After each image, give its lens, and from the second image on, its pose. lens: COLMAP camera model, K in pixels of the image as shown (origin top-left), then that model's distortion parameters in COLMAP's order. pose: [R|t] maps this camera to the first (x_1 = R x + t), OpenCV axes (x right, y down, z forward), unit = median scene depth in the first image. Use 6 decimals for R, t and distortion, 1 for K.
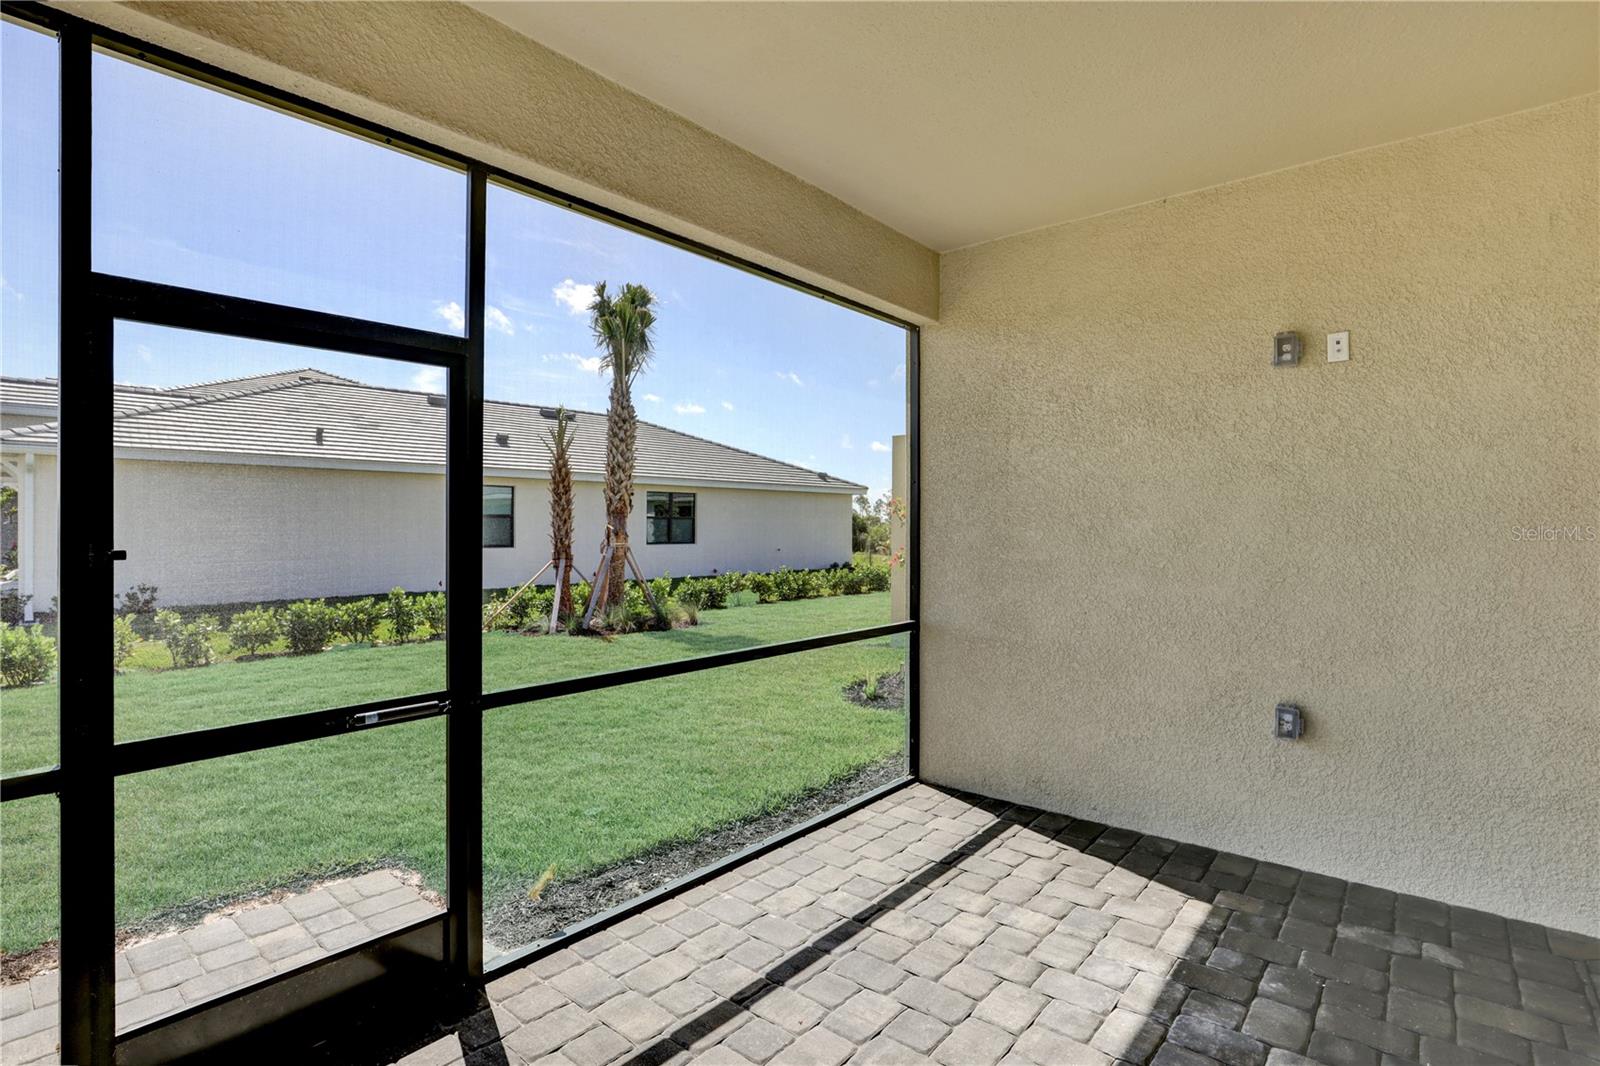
lens RADIAL K [[749.6, 0, 815.6], [0, 749.6, 525.8], [0, 0, 1]] dist [-0.005922, -0.000801]
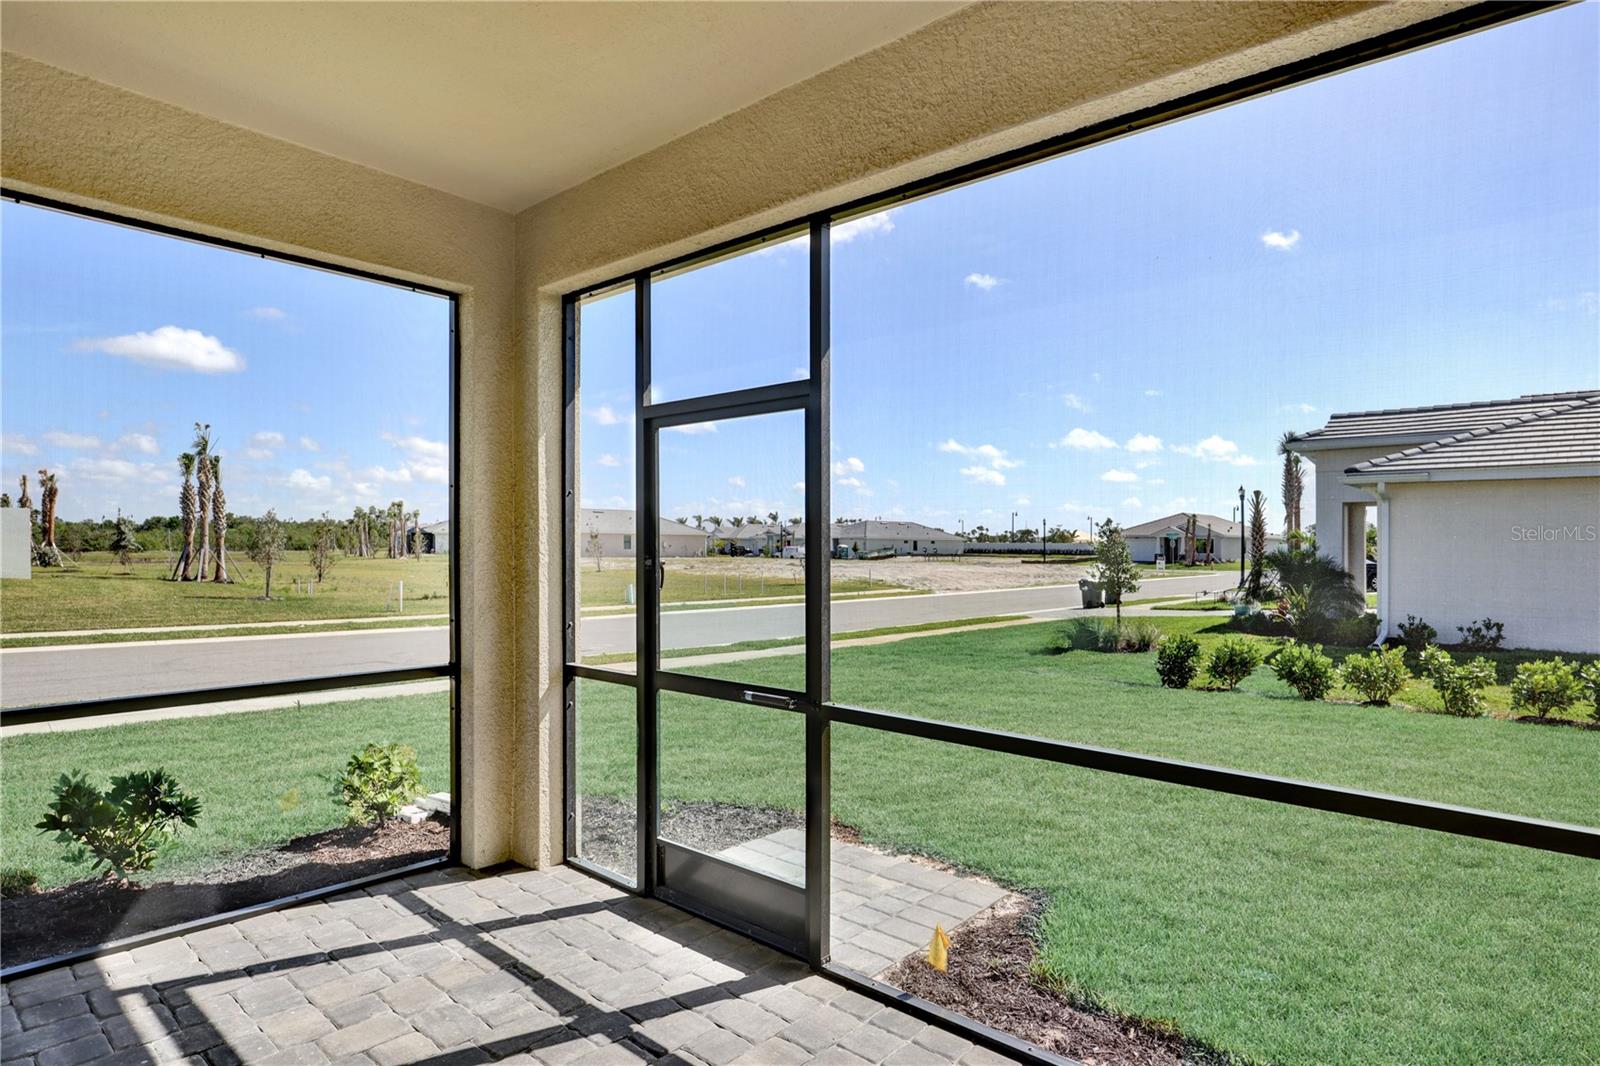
lens RADIAL K [[859.7, 0, 783.0], [0, 859.7, 544.6], [0, 0, 1]] dist [0.003564, 0.001591]
pose [[0.004020, -0.002240, -0.999989, 0.171023], [-0.010118, 0.999946, -0.002281, -0.000058], [0.999941, 0.010127, 0.003997, 0.202562]]
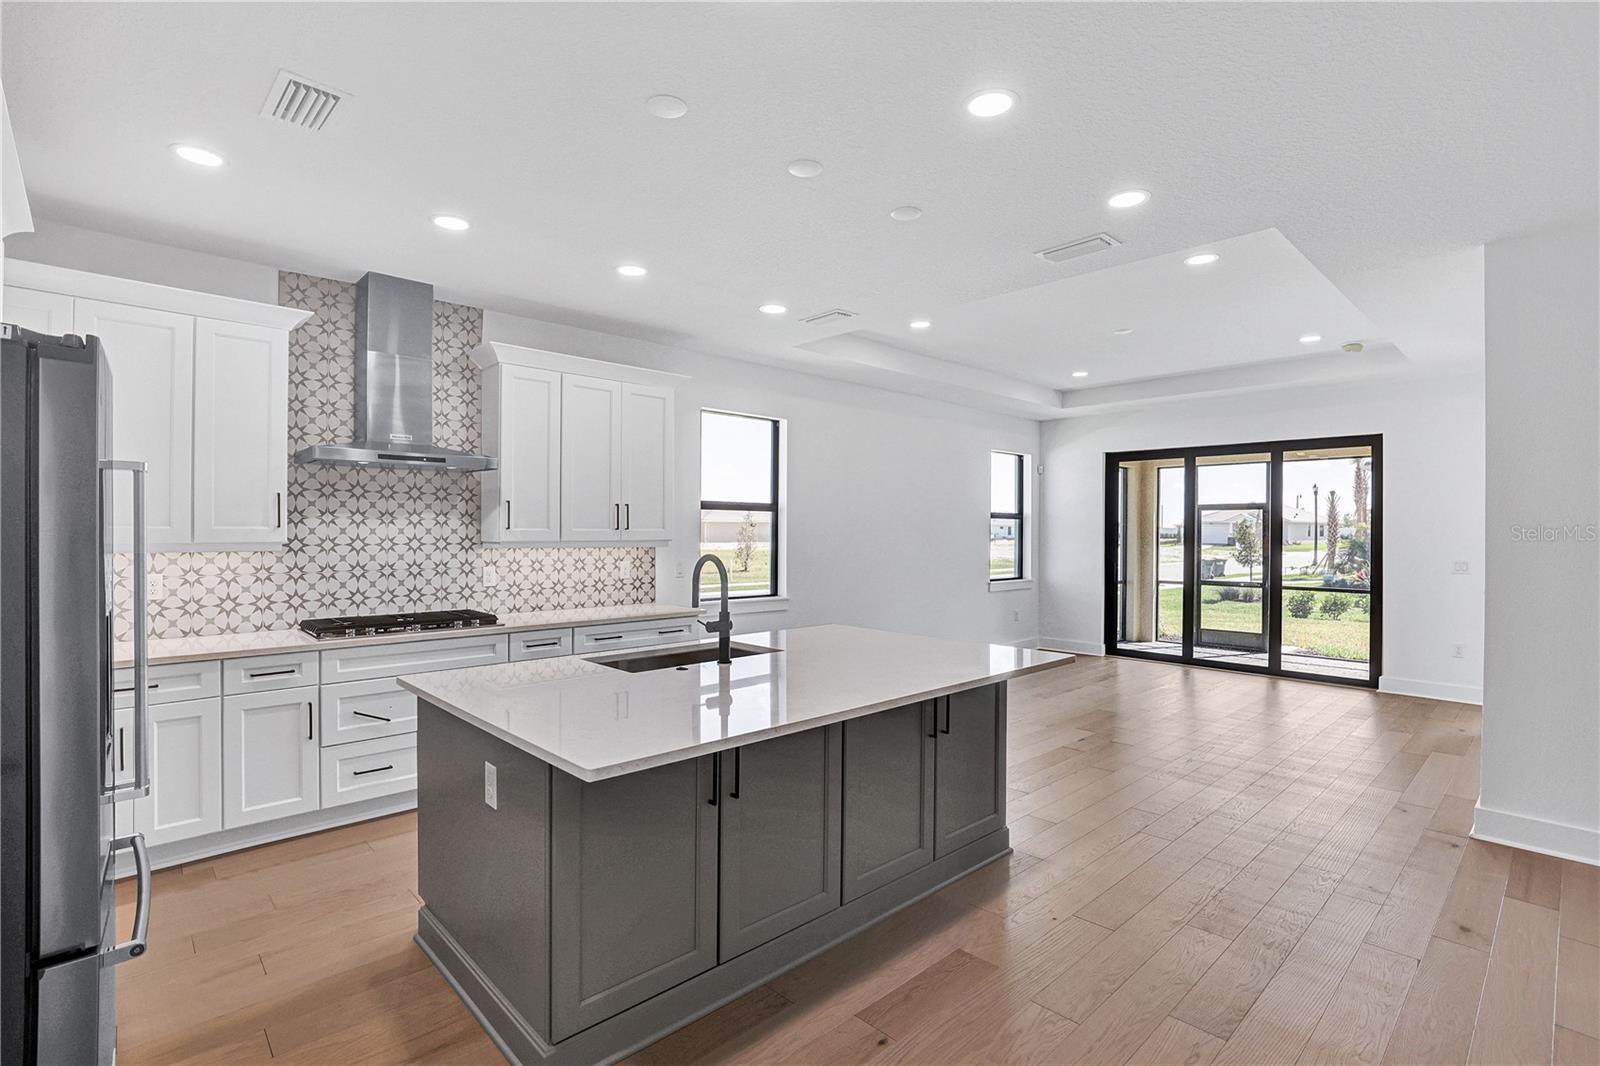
lens RADIAL K [[749.6, 0, 815.6], [0, 749.6, 525.8], [0, 0, 1]] dist [-0.005922, -0.000801]
pose [[-0.083939, -0.007936, -0.996439, 0.880766], [-0.005332, 0.999958, -0.007515, -0.014772], [0.996457, 0.004682, -0.083978, -0.265953]]
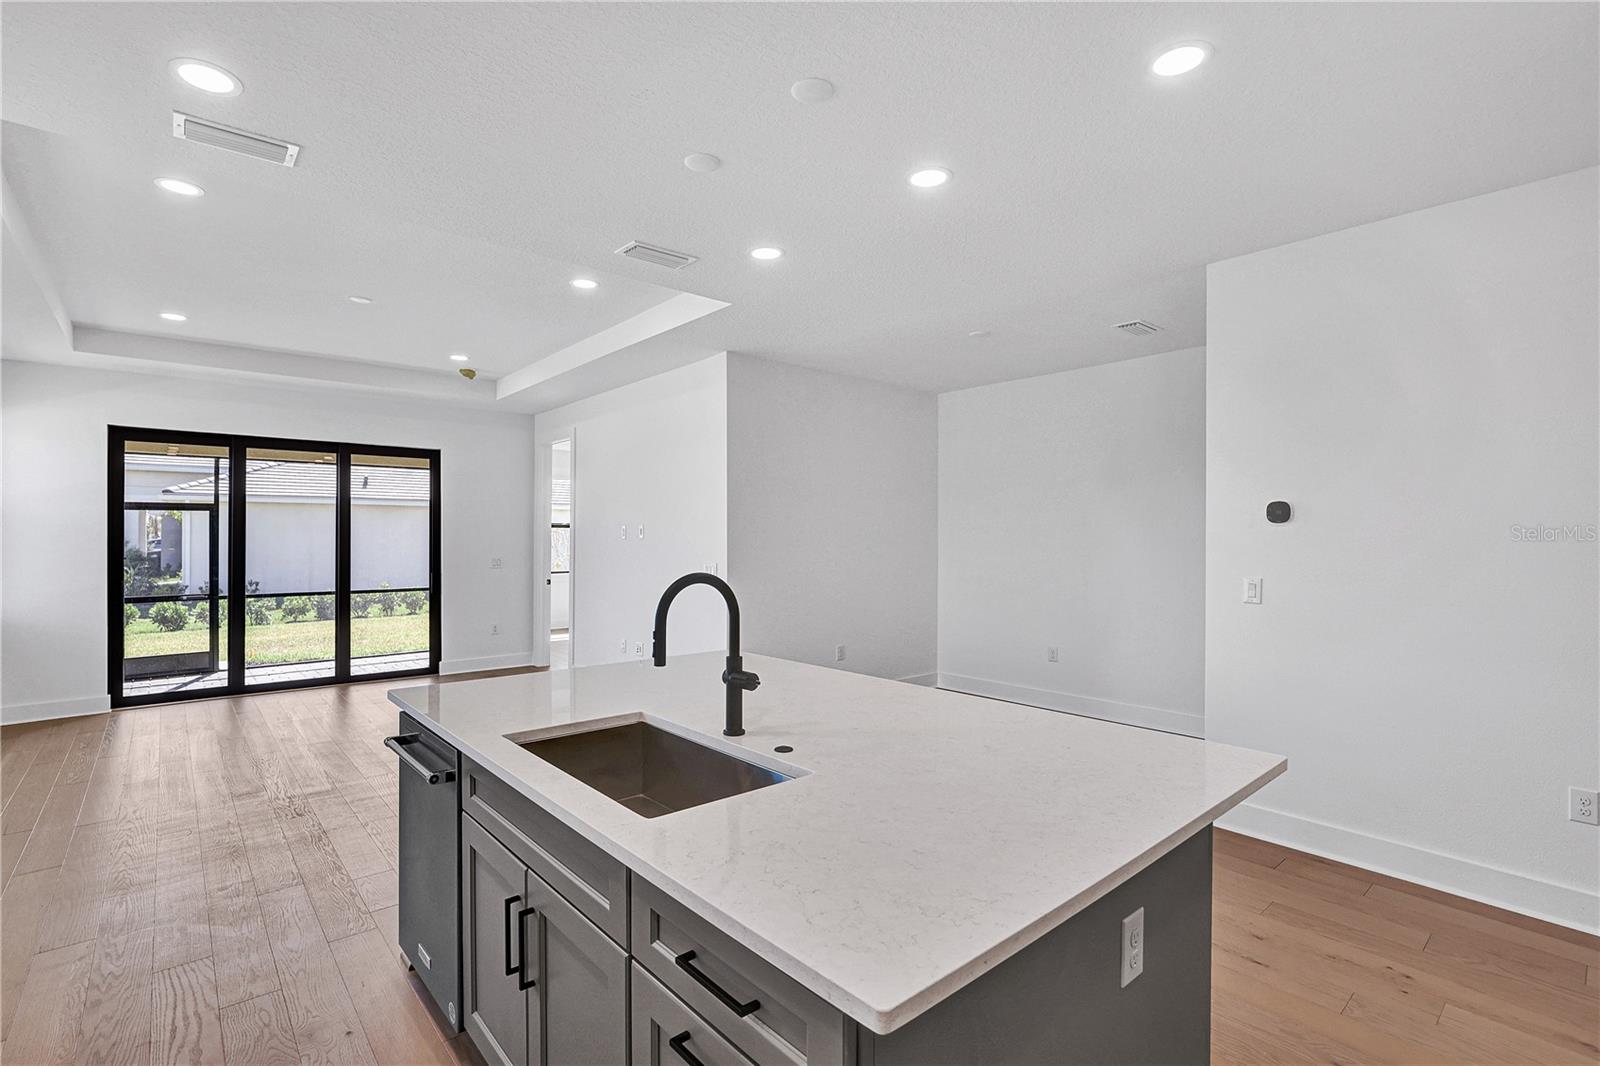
lens RADIAL K [[731.6, 0, 790.4], [0, 731.6, 528.6], [0, 0, 1]] dist [-0.000117, 0.000126]
pose [[0.986884, -0.003887, -0.161382, 0.662427], [0.002027, 0.999930, -0.011691, -0.014677], [0.161416, 0.011210, 0.986823, -0.486718]]
